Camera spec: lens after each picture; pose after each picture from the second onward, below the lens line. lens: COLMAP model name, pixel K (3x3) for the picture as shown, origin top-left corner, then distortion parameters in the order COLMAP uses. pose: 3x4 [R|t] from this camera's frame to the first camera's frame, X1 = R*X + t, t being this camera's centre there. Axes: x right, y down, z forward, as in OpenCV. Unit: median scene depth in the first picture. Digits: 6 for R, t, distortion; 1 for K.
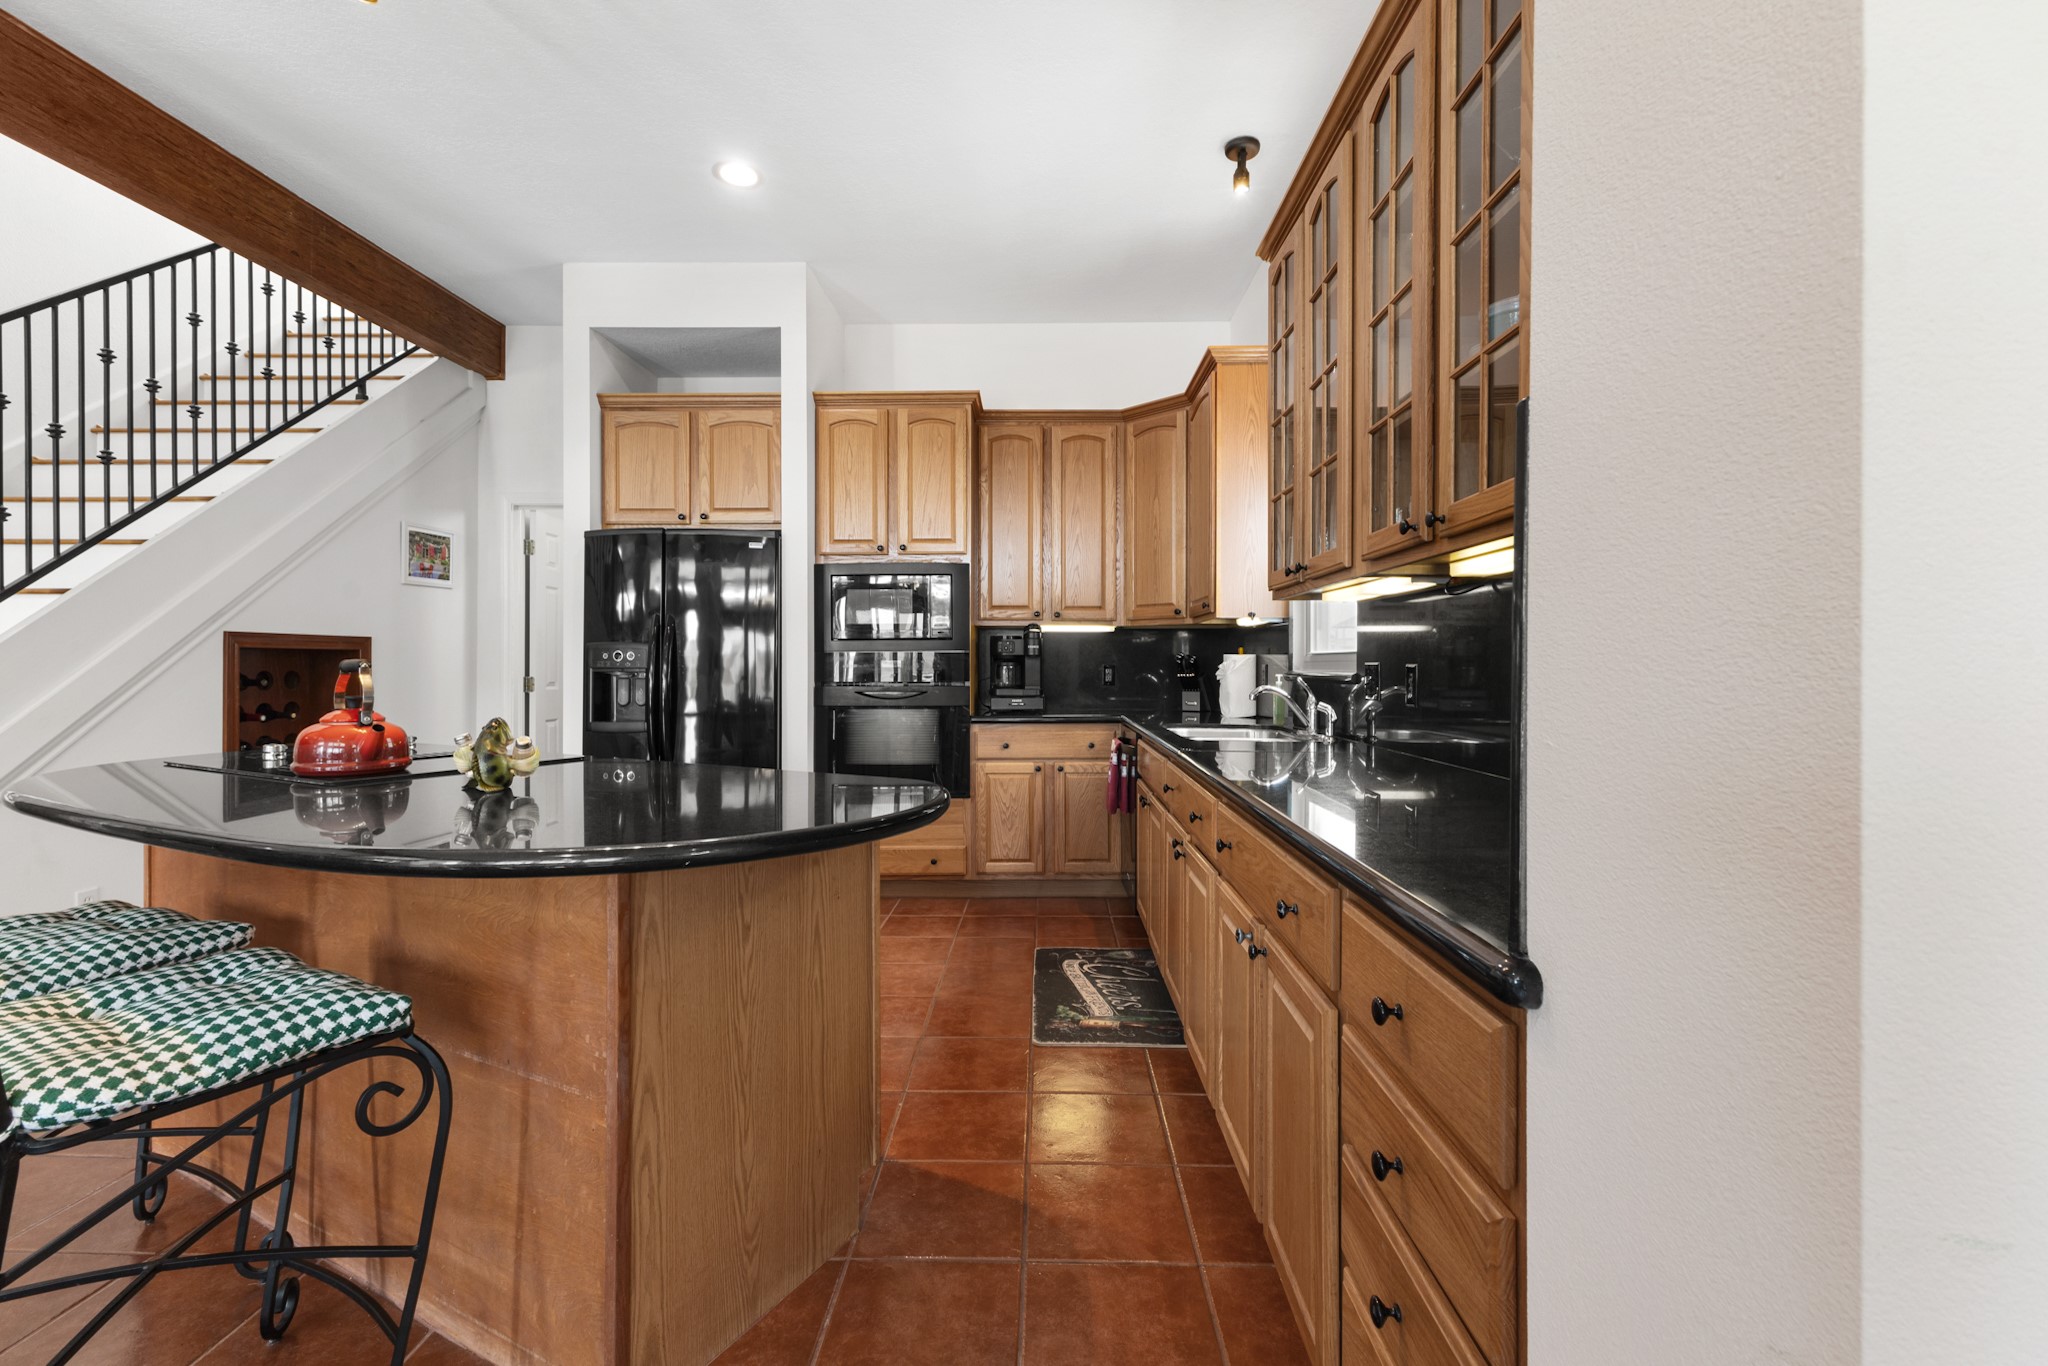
lens RADIAL K [[900.4, 0, 1027.2], [0, 900.4, 669.4], [0, 0, 1]] dist [0.009094, -0.000532]
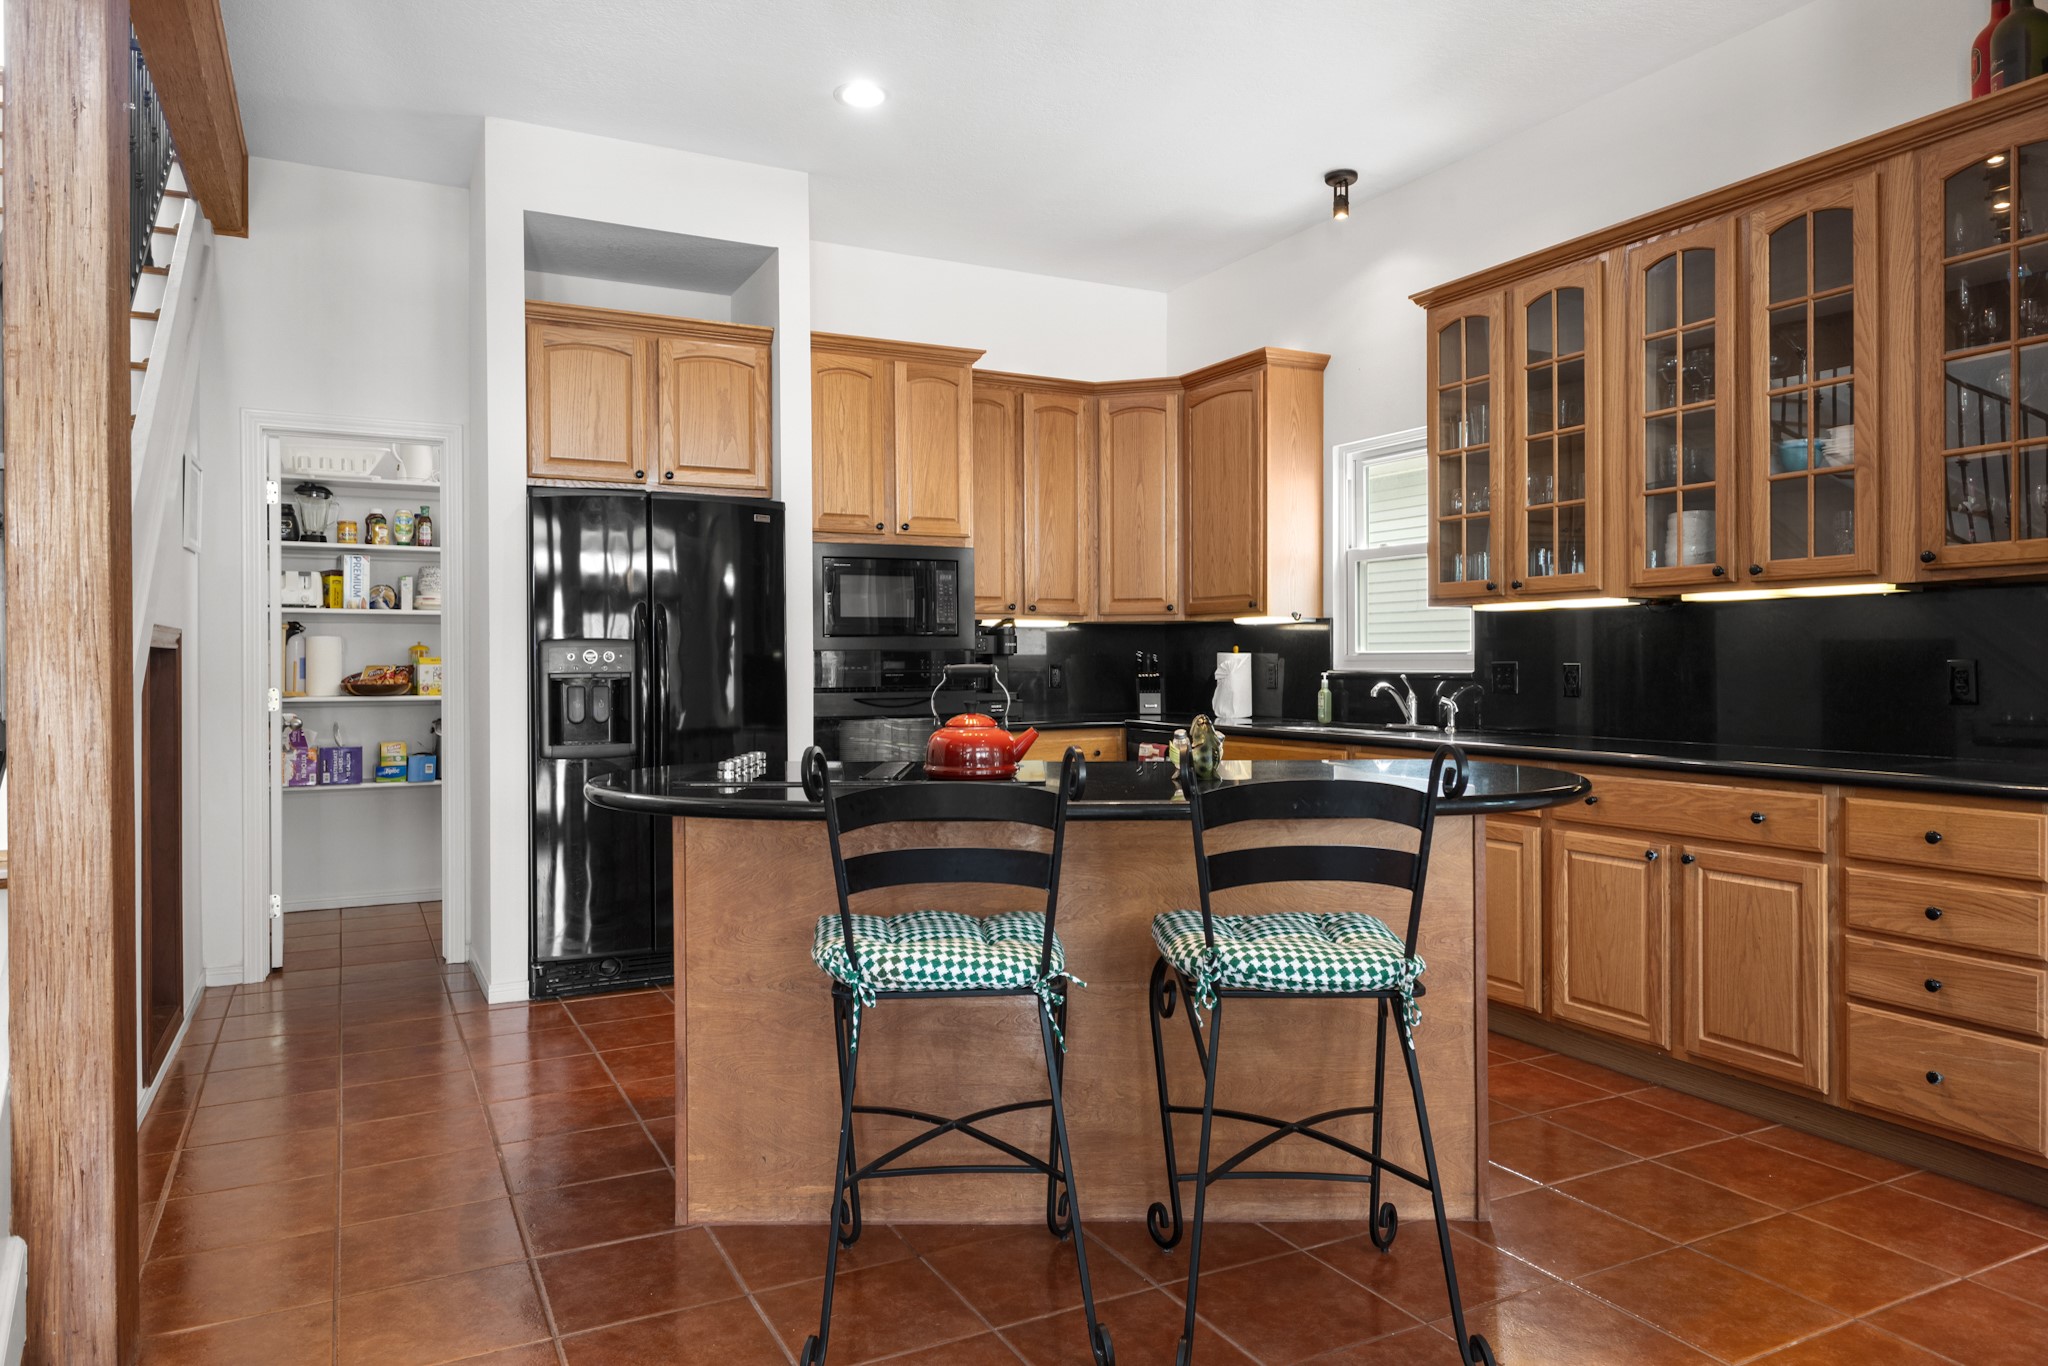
lens RADIAL K [[1321.7, 0, 1022.8], [0, 1321.7, 673.4], [0, 0, 1]] dist [0.004803, -0.004873]
pose [[0.878053, -0.008512, 0.478488, -0.634482], [0.007310, 0.999964, 0.004373, -0.002754], [-0.478507, -0.000342, 0.878083, -0.139516]]
